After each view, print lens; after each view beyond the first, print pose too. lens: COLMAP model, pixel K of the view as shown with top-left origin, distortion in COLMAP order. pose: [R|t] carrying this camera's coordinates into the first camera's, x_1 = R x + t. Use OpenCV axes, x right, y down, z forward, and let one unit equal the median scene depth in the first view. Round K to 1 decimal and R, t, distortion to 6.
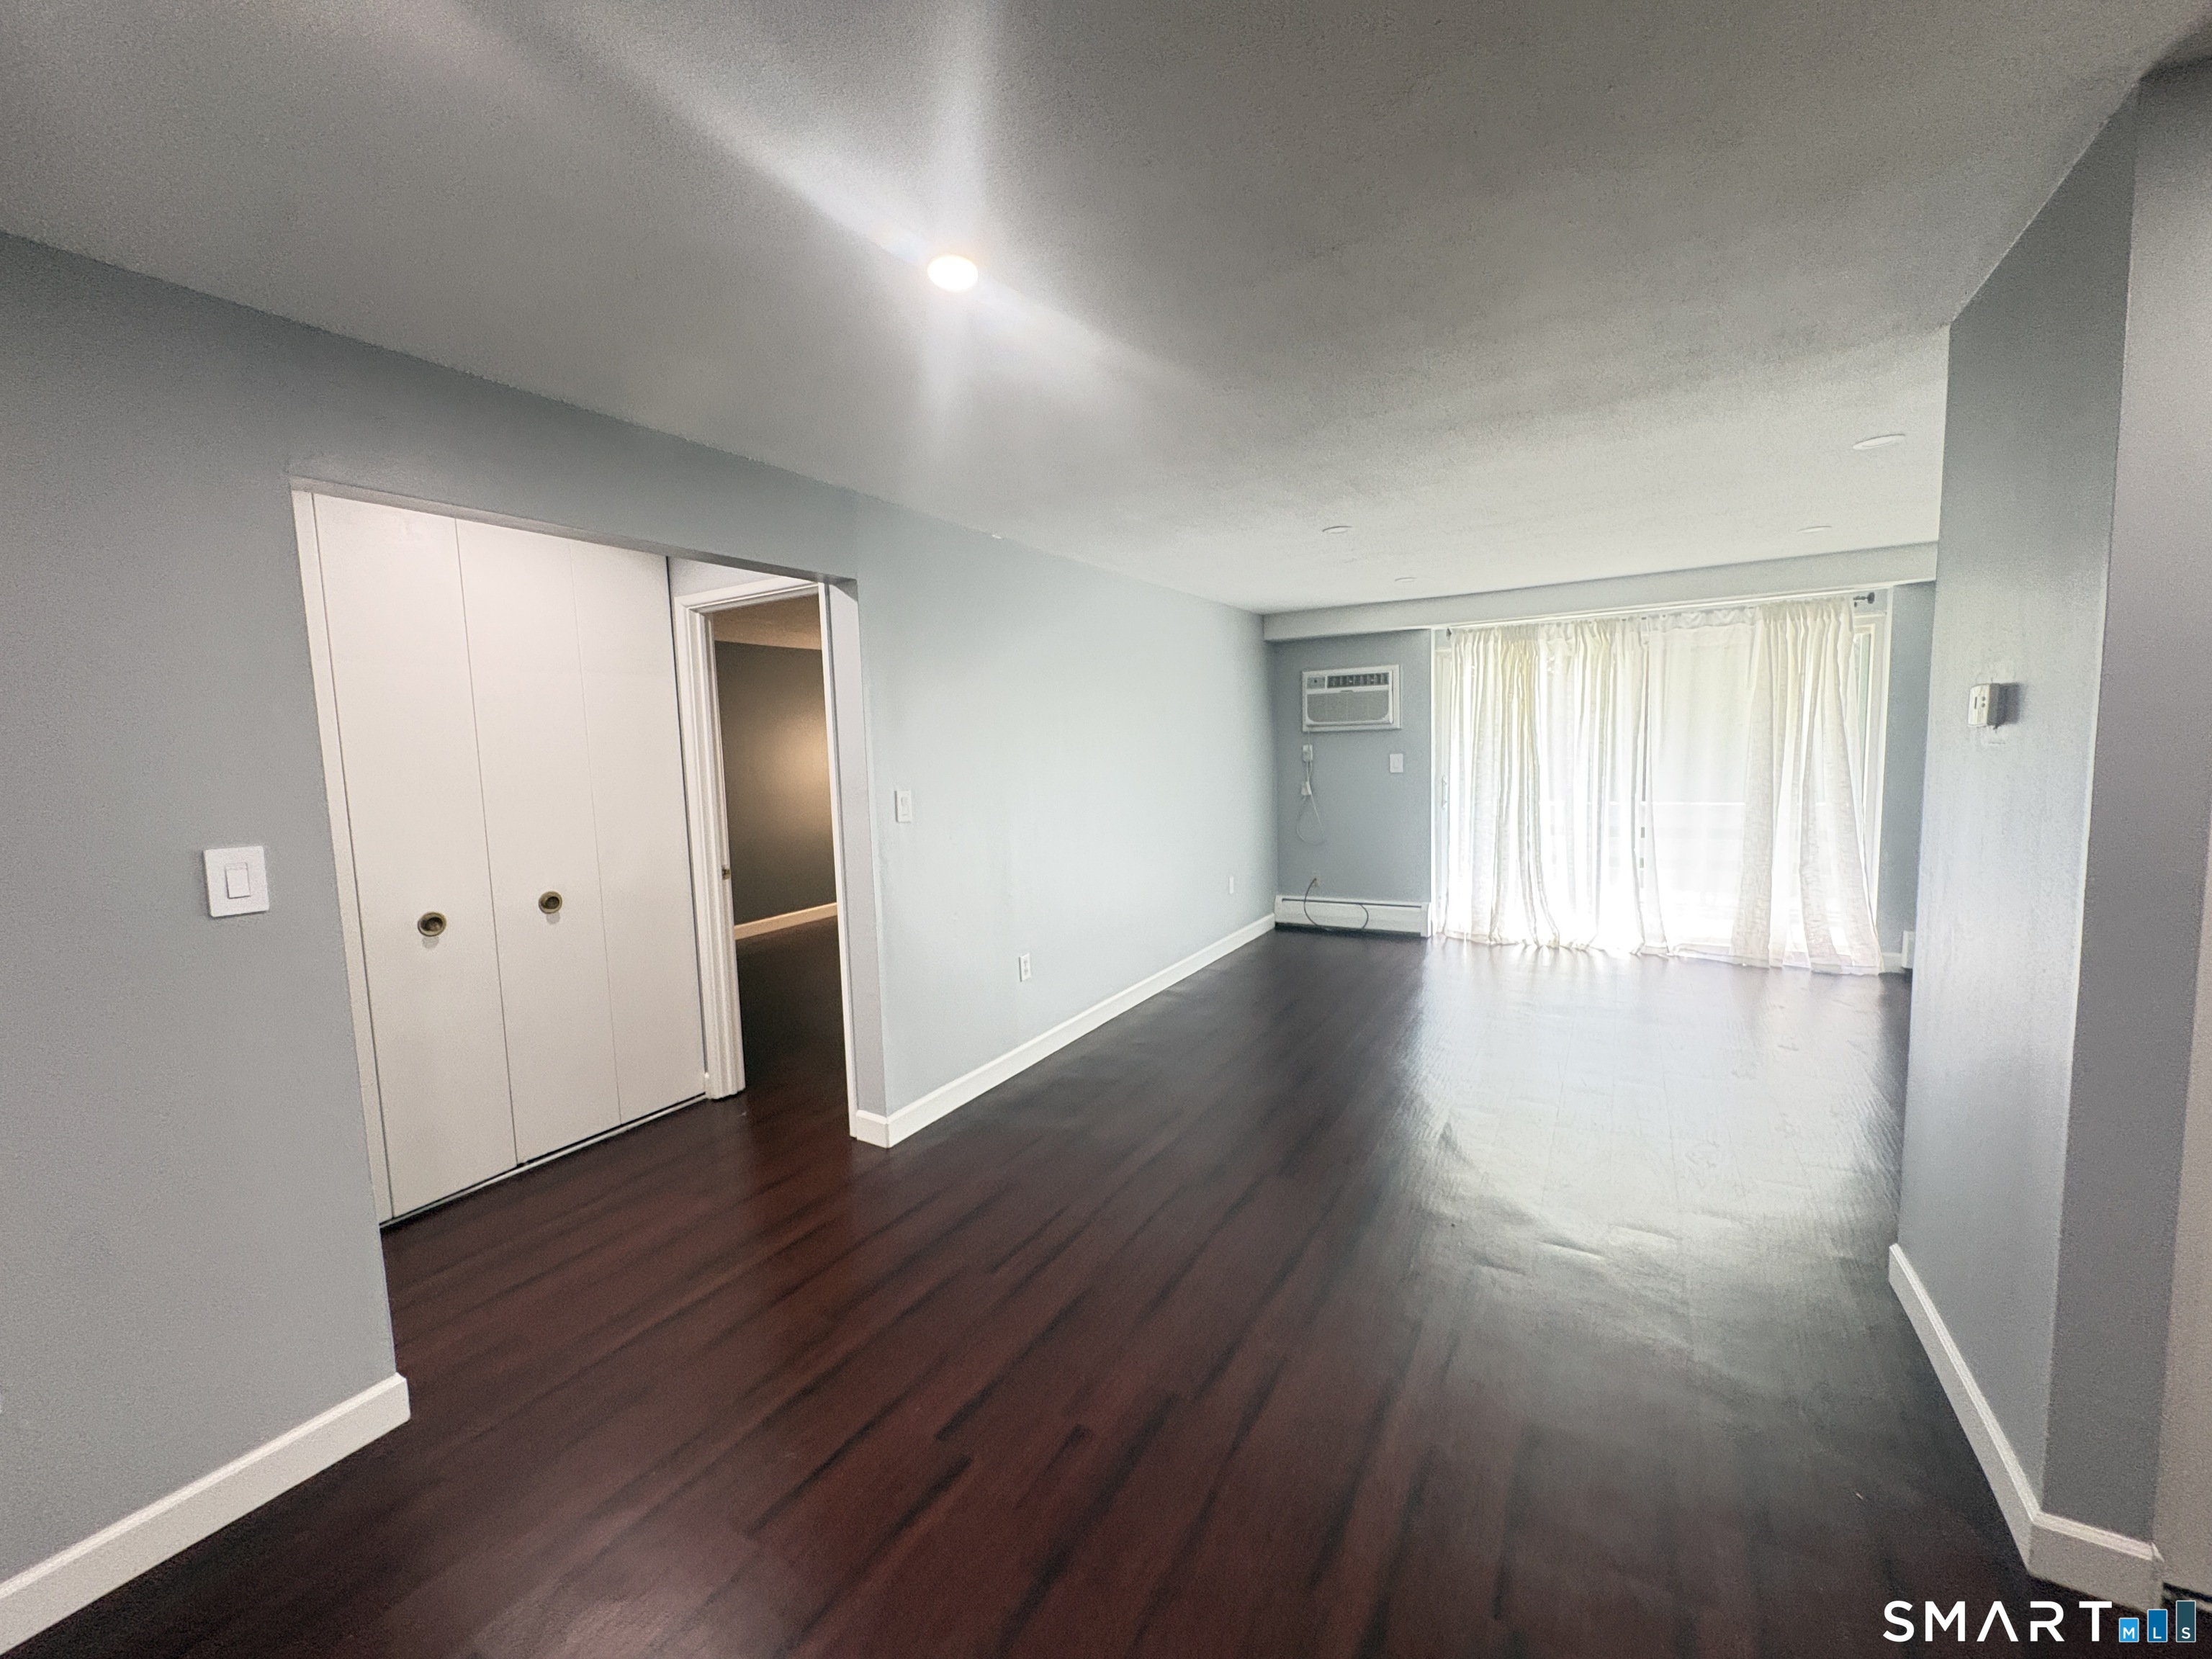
lens RADIAL K [[879.4, 0, 1106.0], [0, 879.4, 829.5], [0, 0, 1]] dist [0.002516, 0.000792]
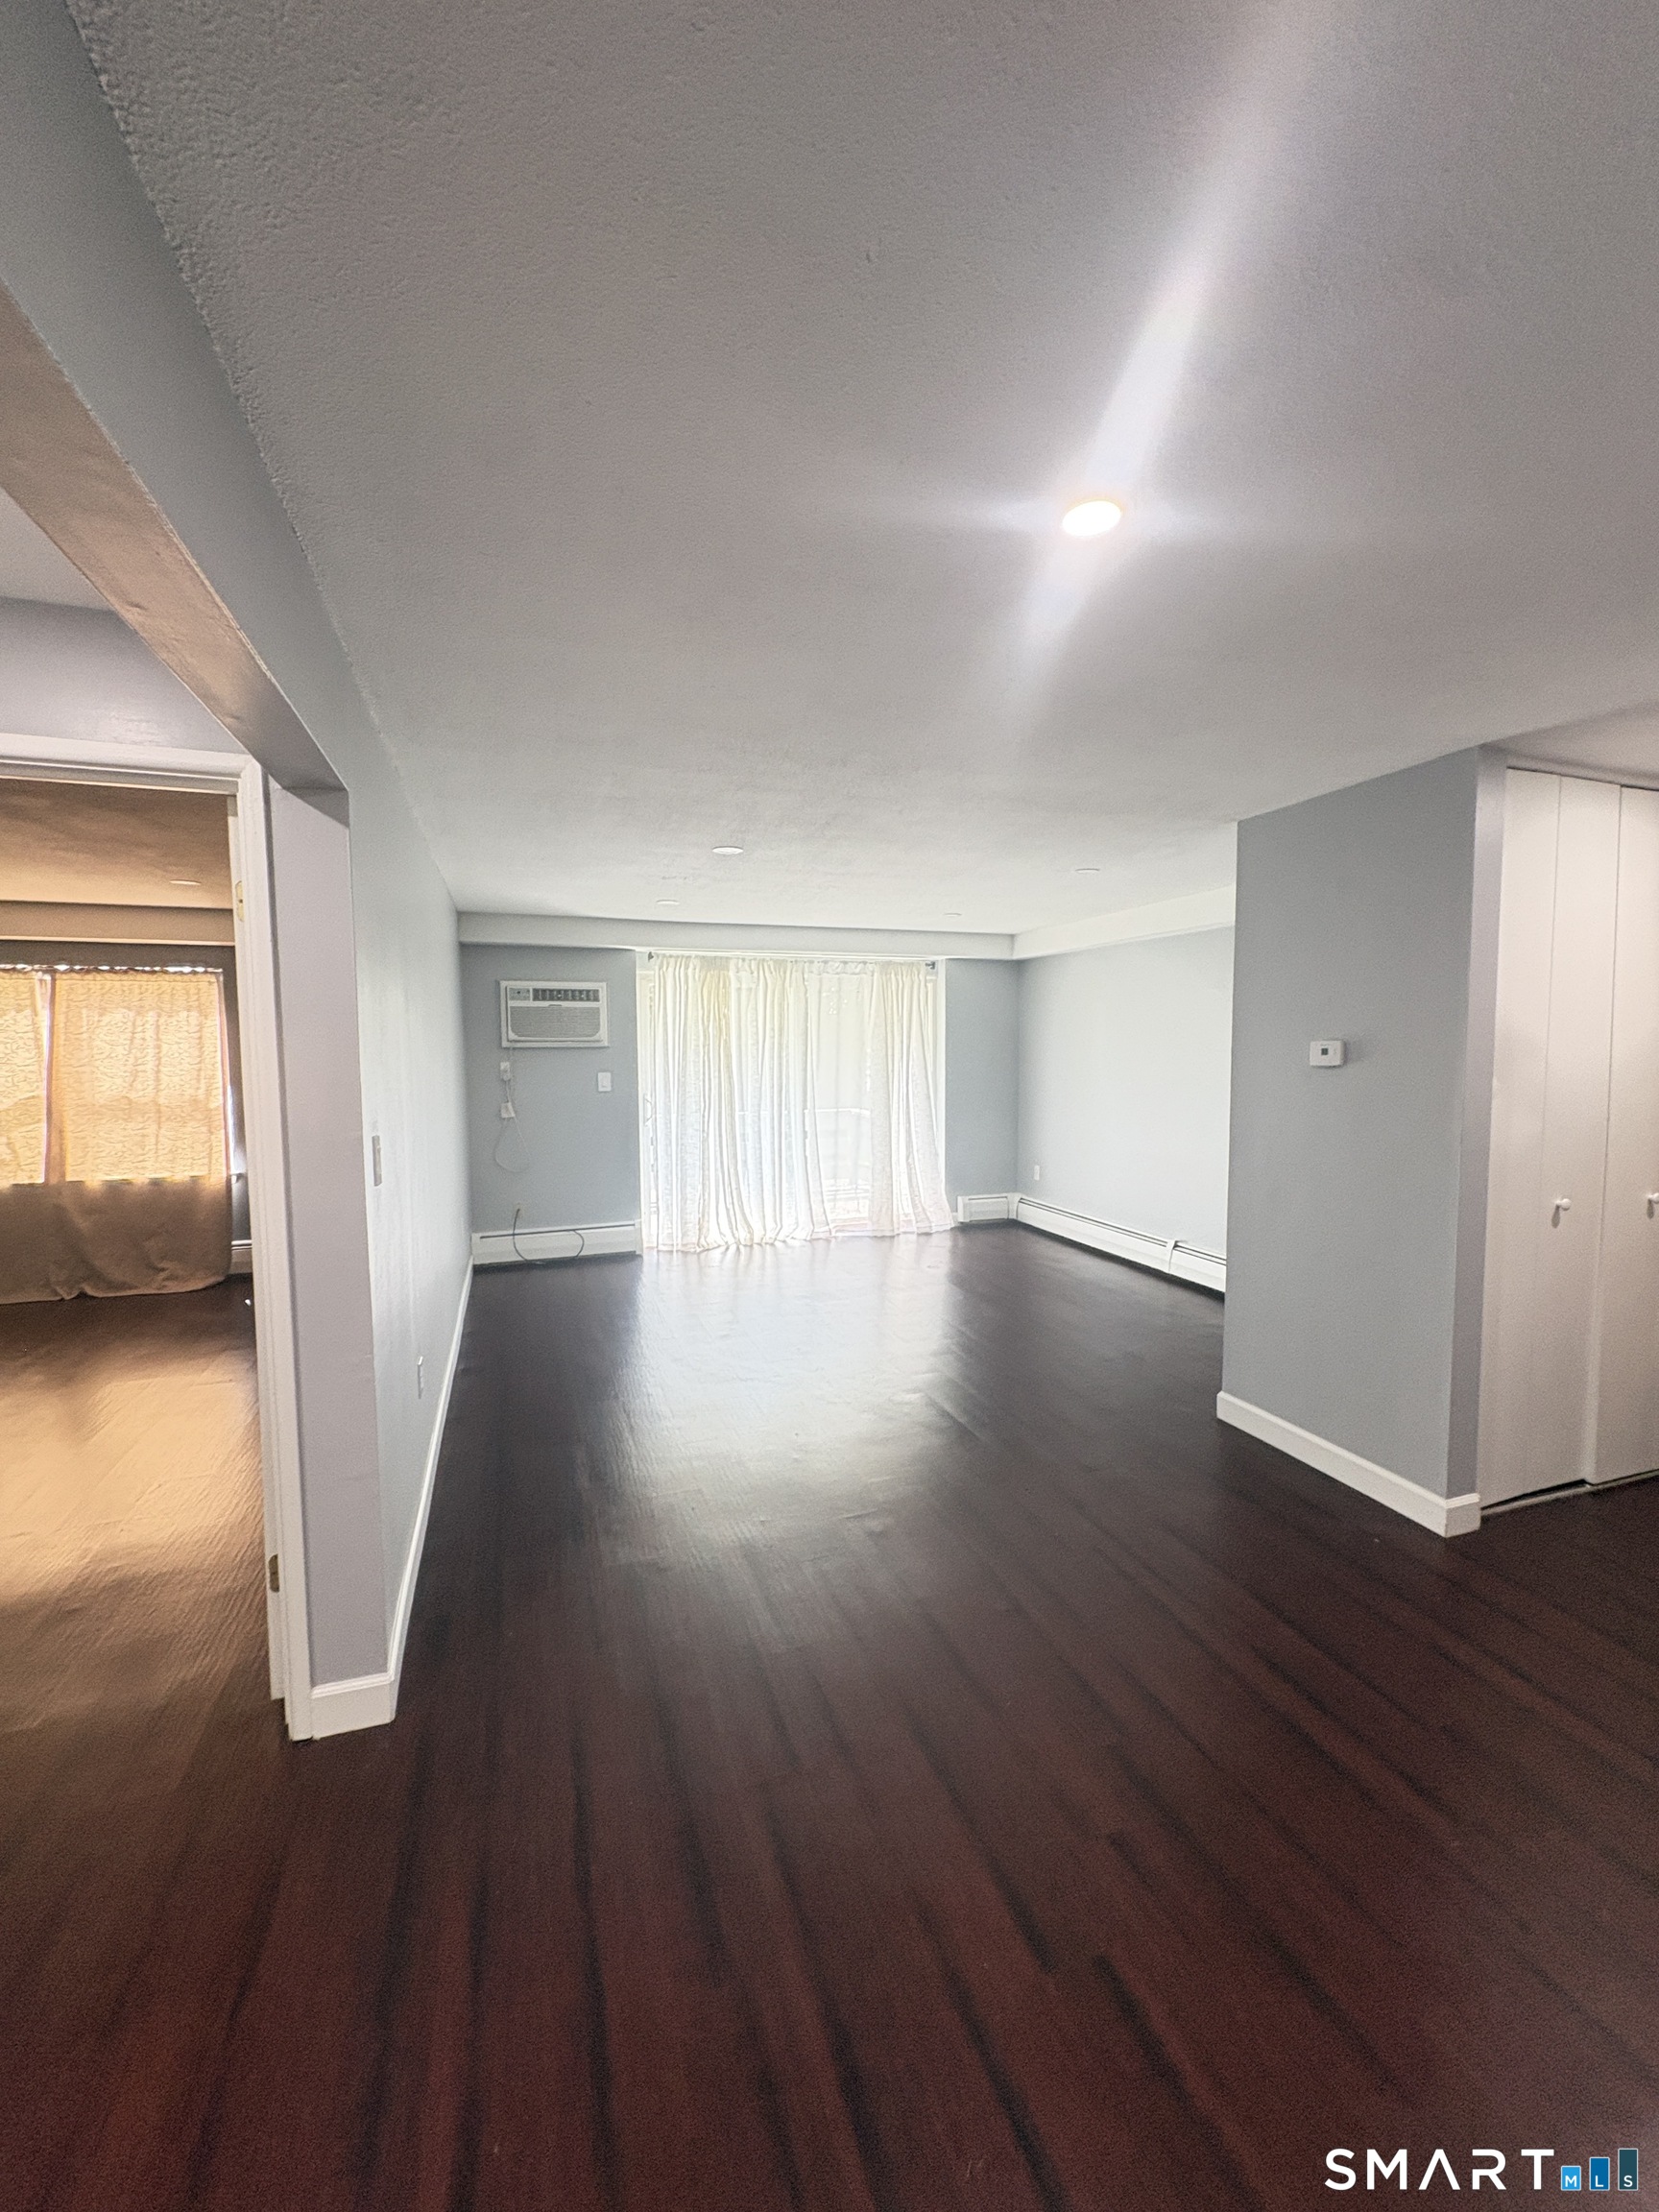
lens RADIAL K [[879.4, 0, 829.5], [0, 879.4, 1106.0], [0, 0, 1]] dist [0.002516, 0.000792]
pose [[0.641523, -0.027349, 0.766616, -0.274230], [0.058455, 0.998201, -0.013306, -0.021588], [-0.764873, 0.053348, 0.641968, 0.186724]]
